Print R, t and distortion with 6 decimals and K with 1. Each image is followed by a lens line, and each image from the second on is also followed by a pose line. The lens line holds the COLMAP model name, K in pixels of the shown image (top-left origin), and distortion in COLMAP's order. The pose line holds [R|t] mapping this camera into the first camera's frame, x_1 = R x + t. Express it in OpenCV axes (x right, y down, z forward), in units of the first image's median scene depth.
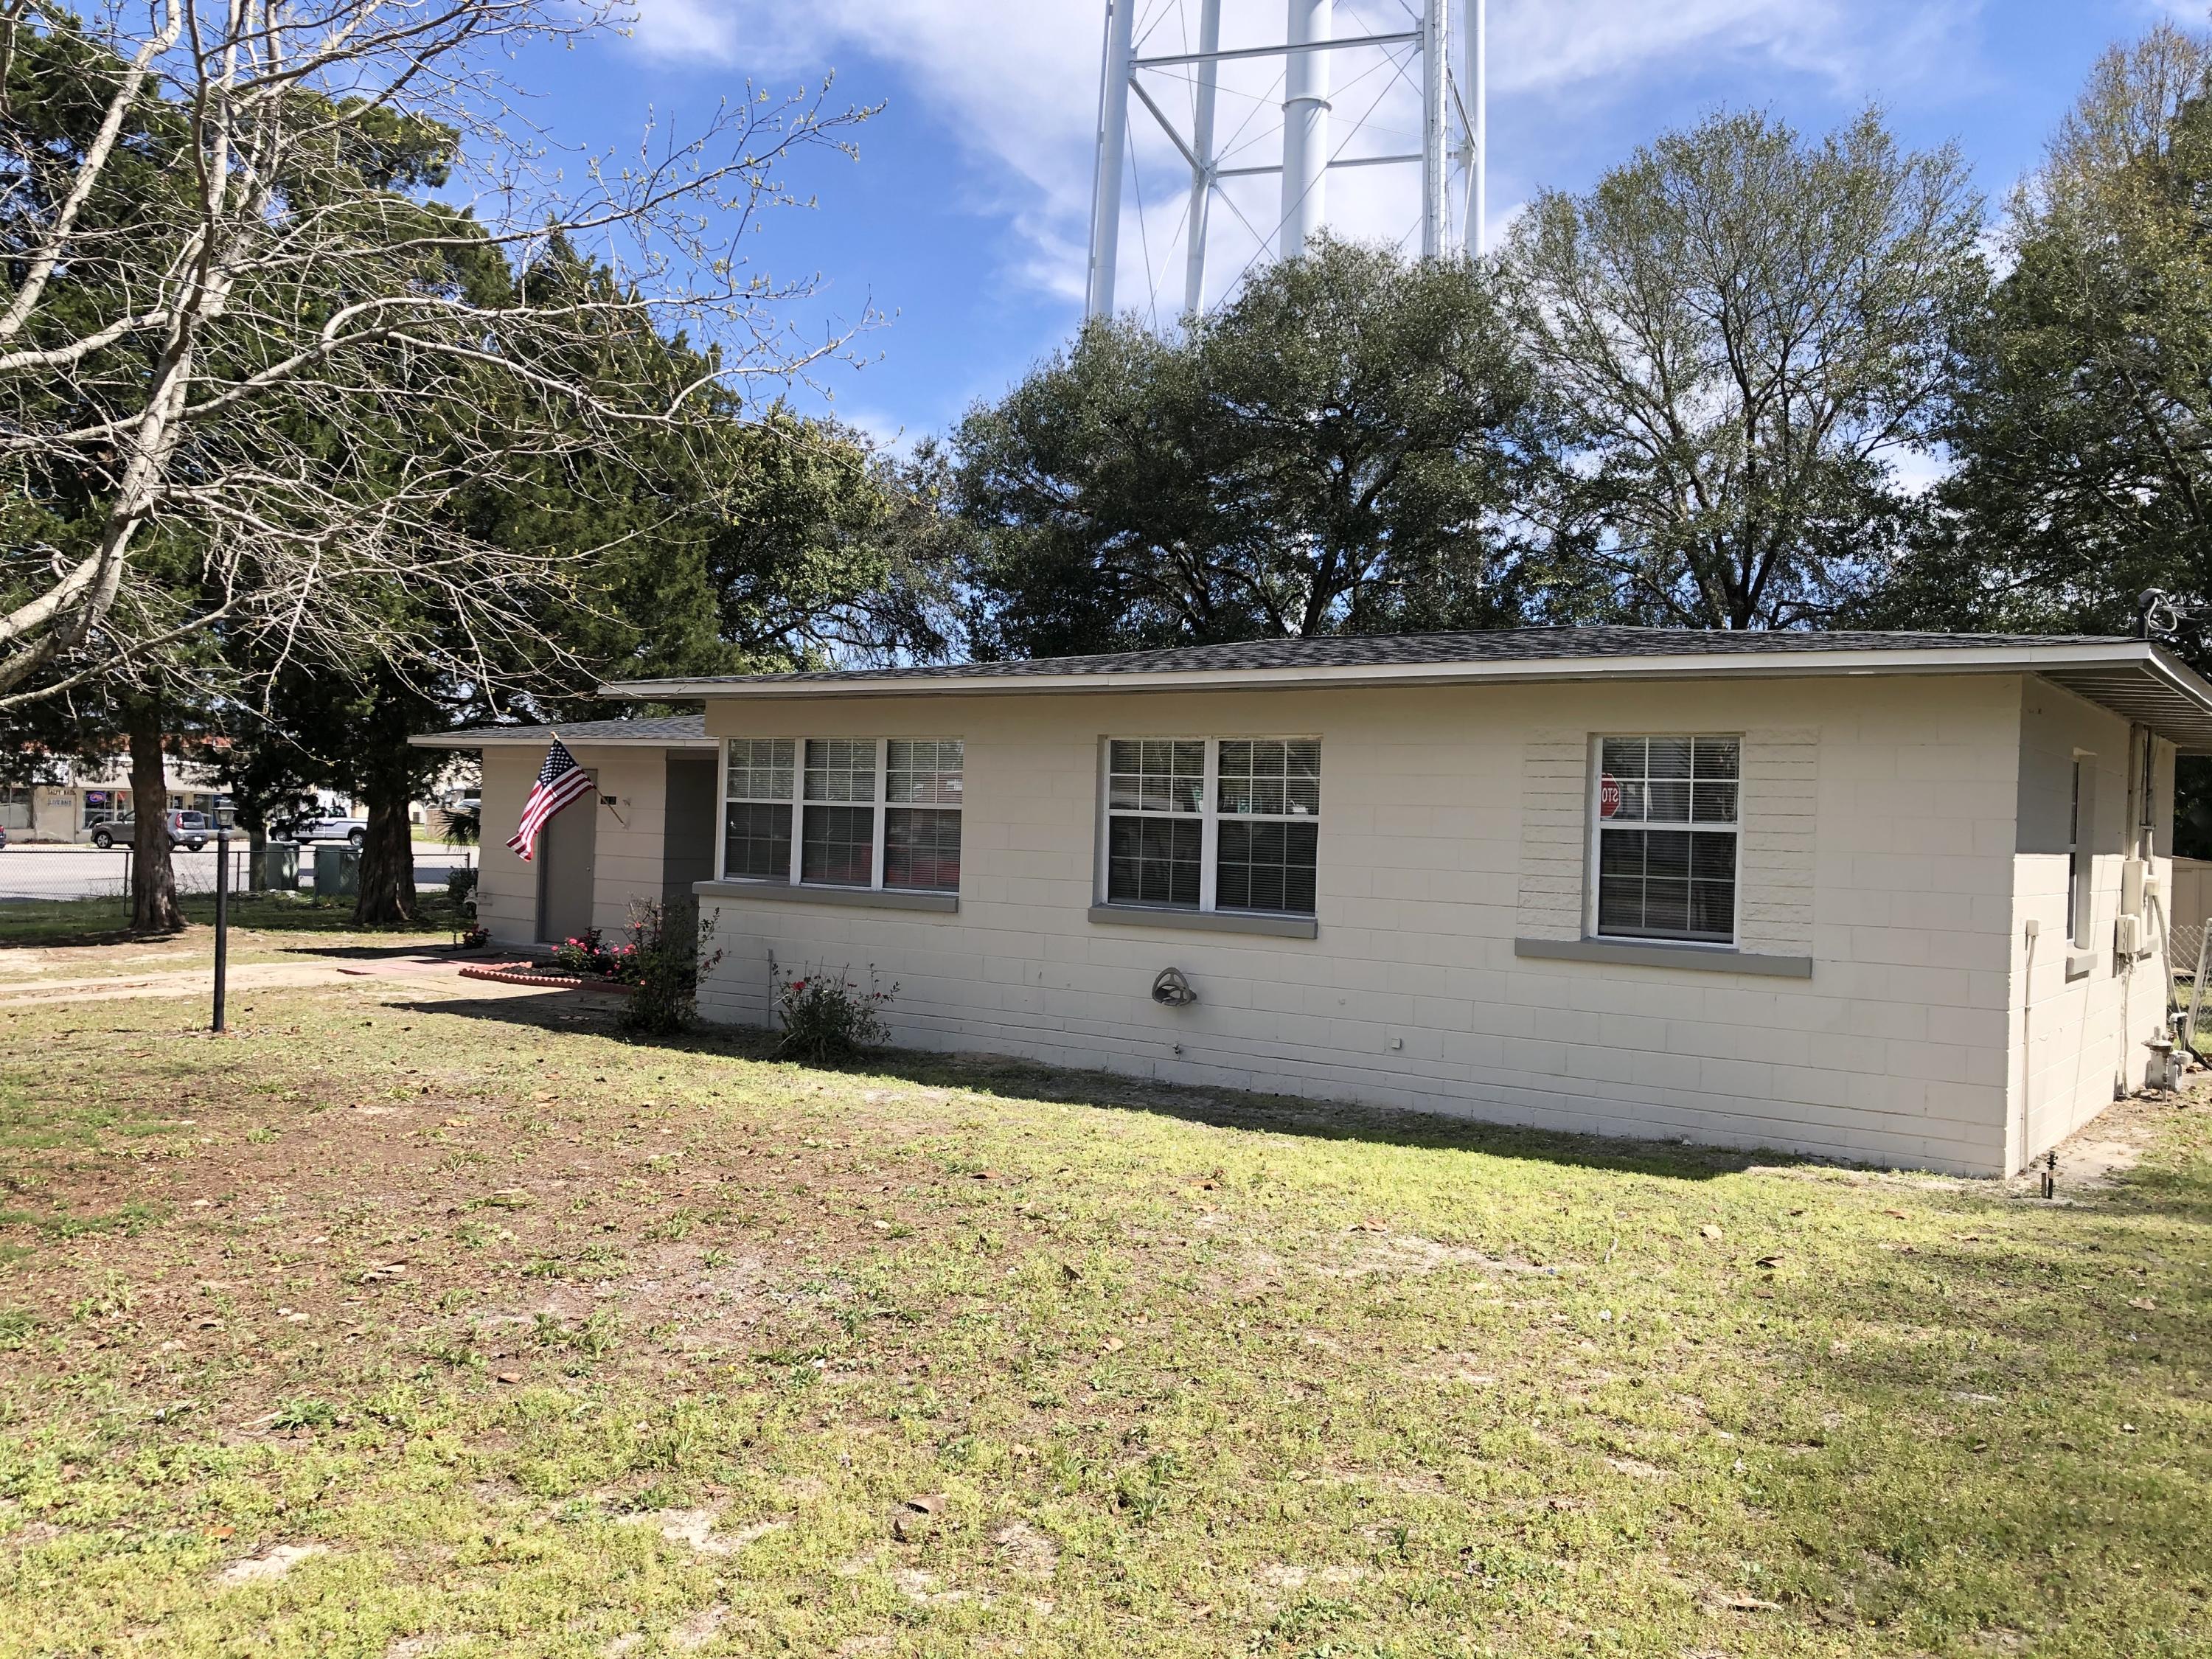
lens RADIAL K [[1800.7, 0, 1106.0], [0, 1800.7, 829.5], [0, 0, 1]] dist [0.075548, -0.109768]
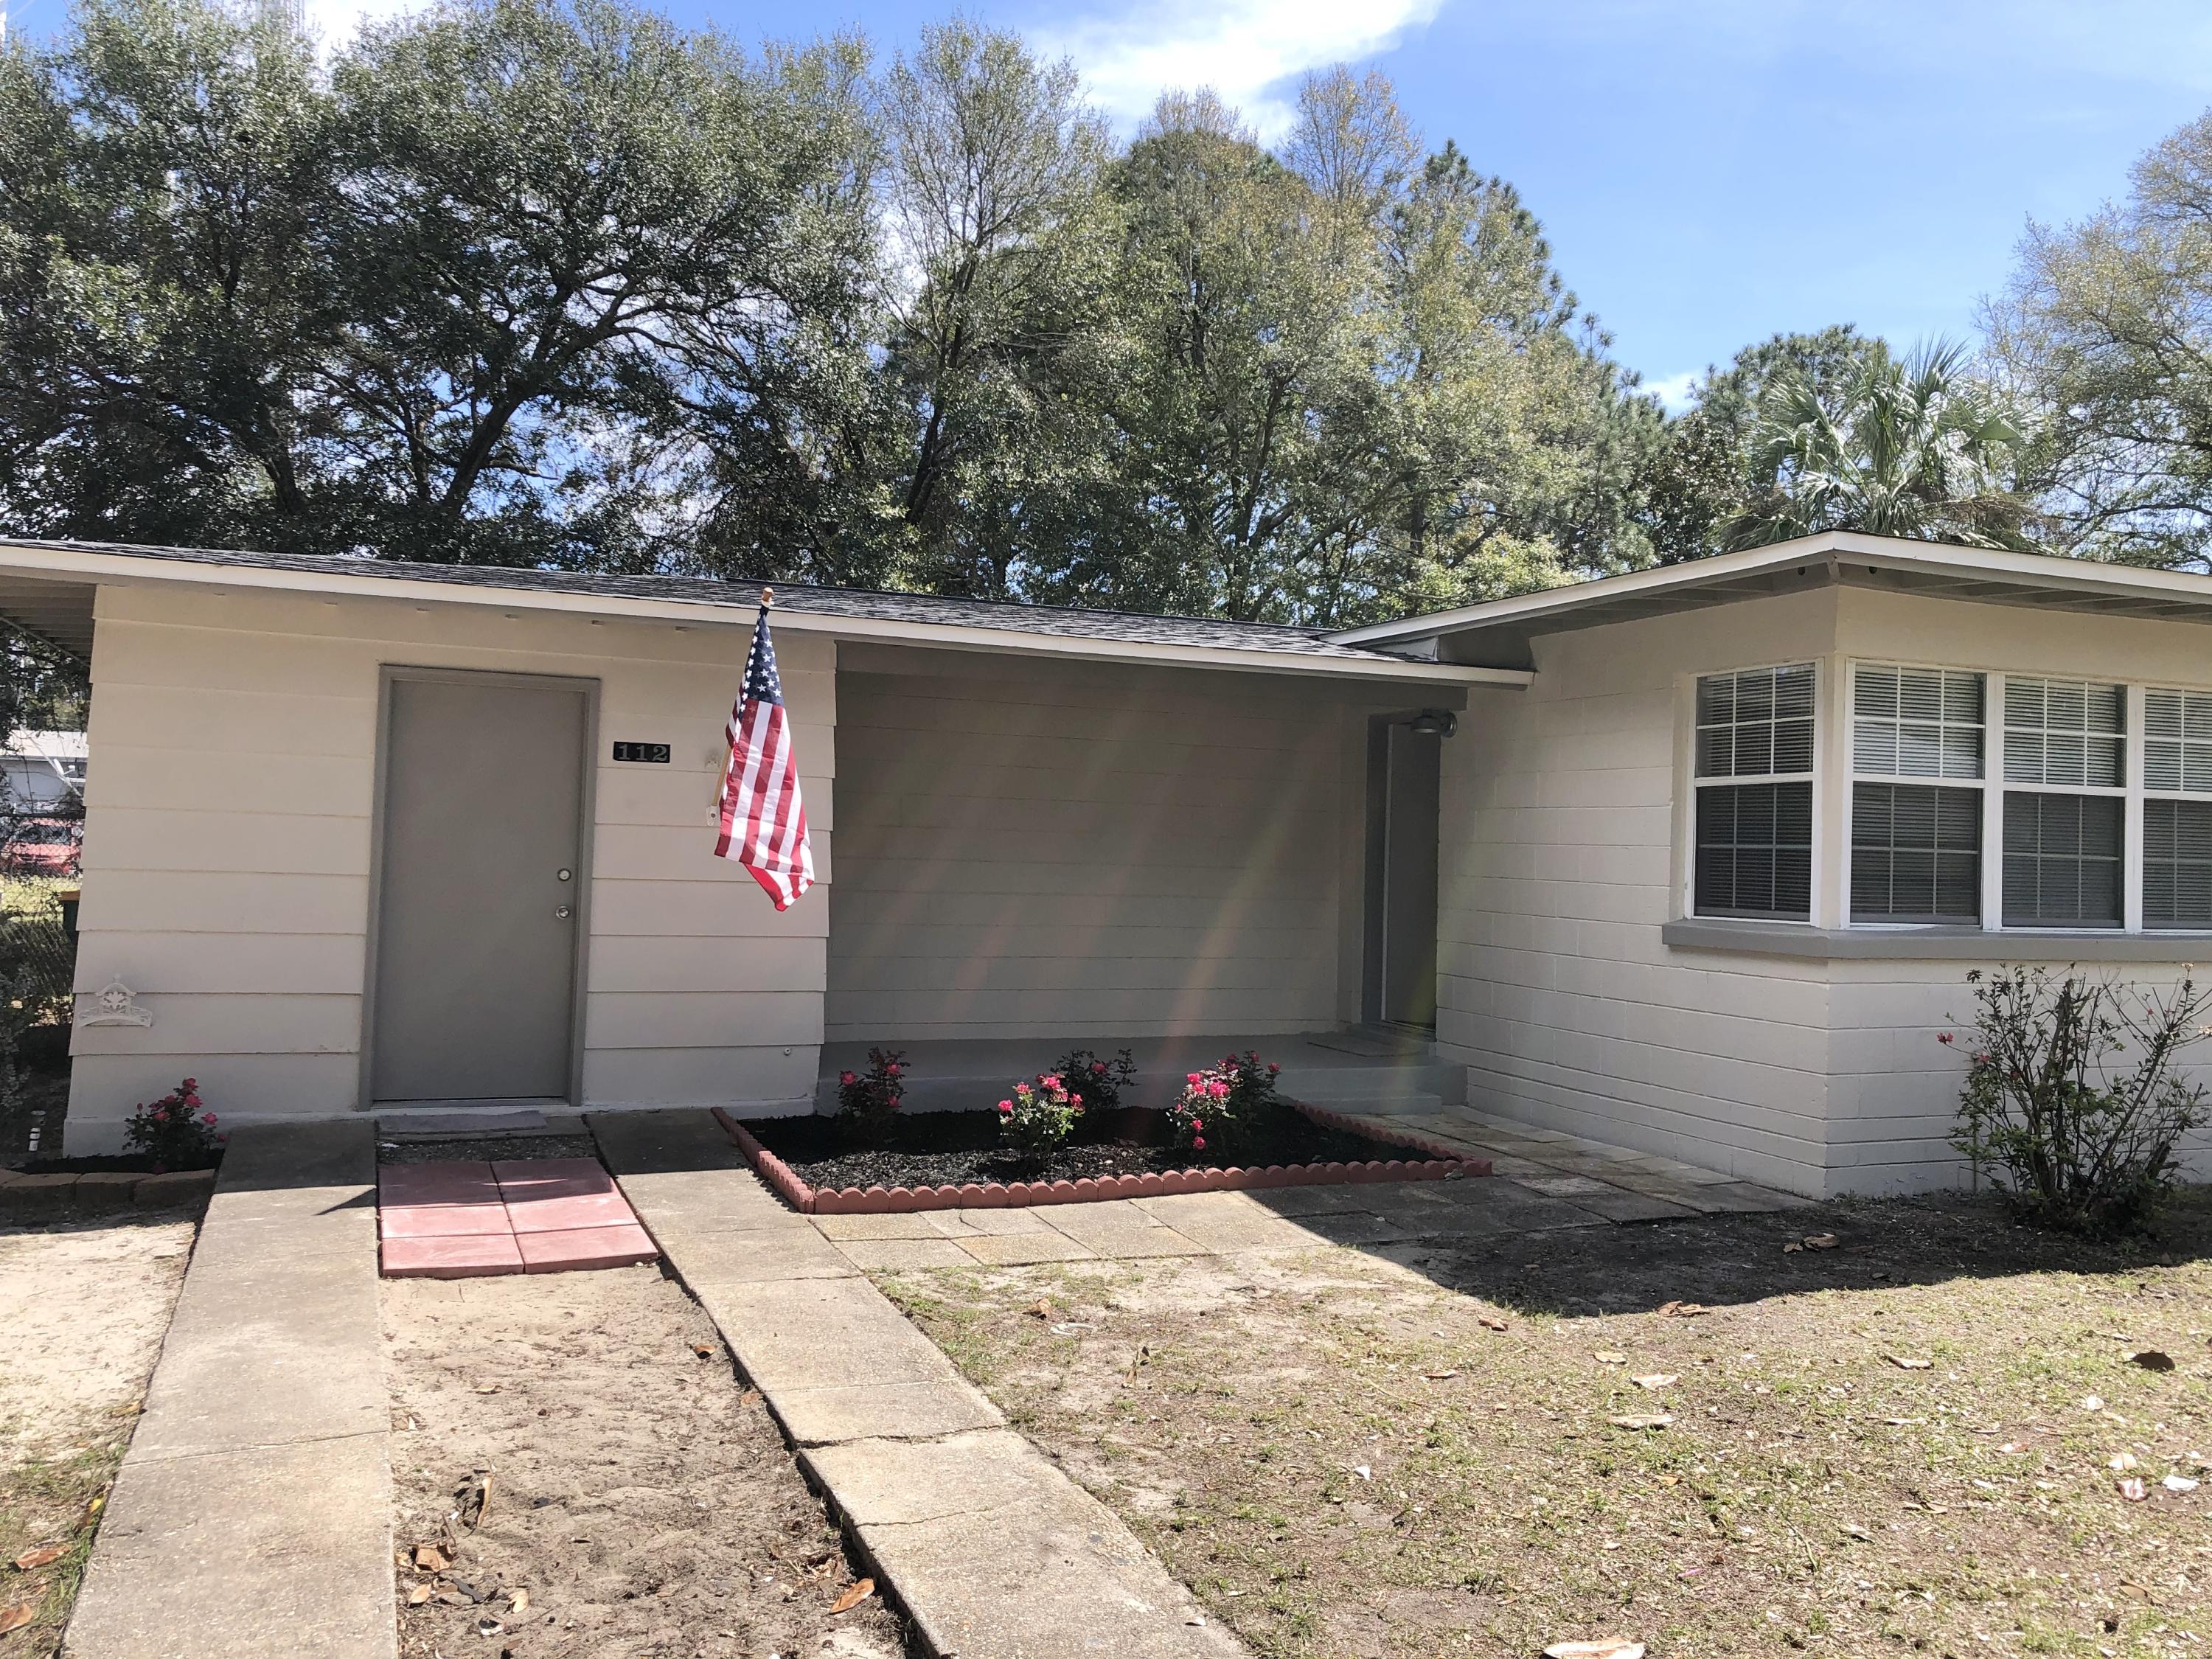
lens RADIAL K [[1798.1, 0, 1134.5], [0, 1798.1, 840.9], [0, 0, 1]] dist [0.047813, -0.064675]
pose [[0.510868, -0.019102, 0.859447, -0.928153], [-0.010178, 0.999549, 0.028266, -0.012976], [-0.859599, -0.023188, 0.510443, 1.089788]]
